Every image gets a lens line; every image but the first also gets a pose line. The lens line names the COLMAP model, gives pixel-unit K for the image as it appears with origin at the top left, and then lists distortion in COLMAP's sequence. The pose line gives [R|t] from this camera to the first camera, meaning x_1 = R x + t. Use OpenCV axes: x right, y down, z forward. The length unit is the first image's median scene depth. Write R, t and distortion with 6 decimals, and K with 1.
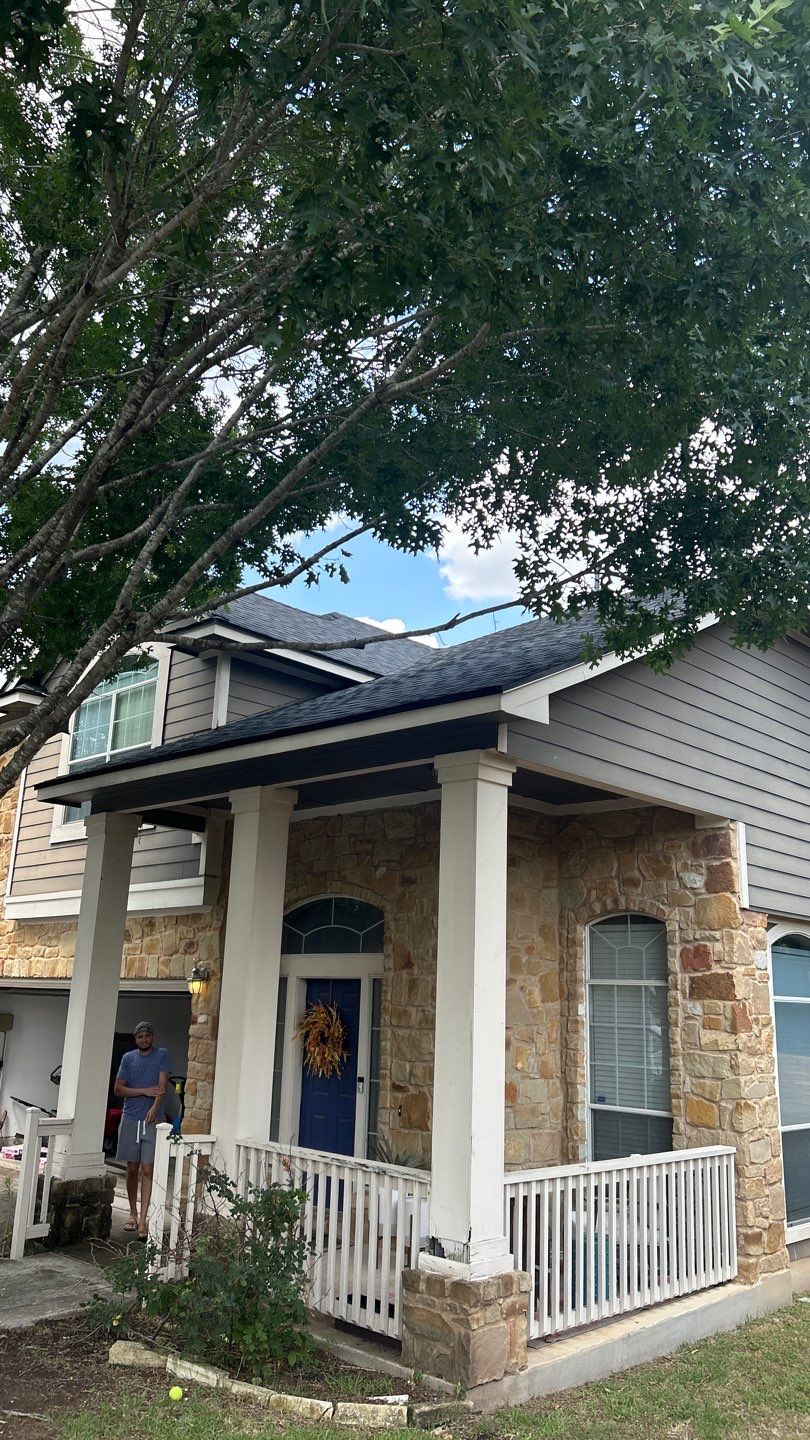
lens RADIAL K [[1114.0, 0, 402.7], [0, 1114.0, 720.4], [0, 0, 1]] dist [-0.008484, -0.003823]
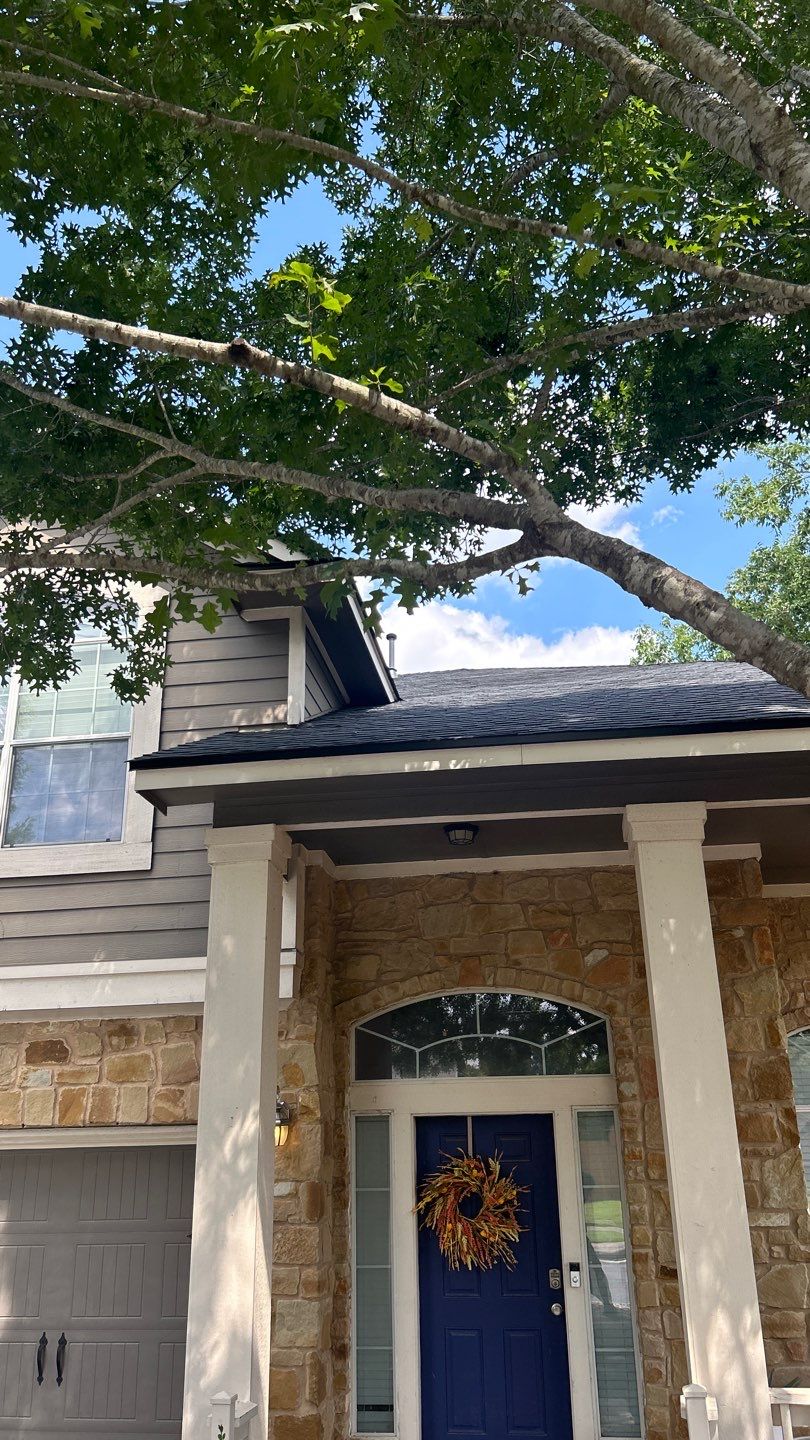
lens RADIAL K [[1114.0, 0, 402.7], [0, 1114.0, 720.4], [0, 0, 1]] dist [-0.008484, -0.003823]
pose [[0.820034, 0.170255, 0.546404, -0.518596], [-0.104912, 0.983267, -0.148928, 0.103841], [-0.562617, 0.064801, 0.824174, 0.462961]]
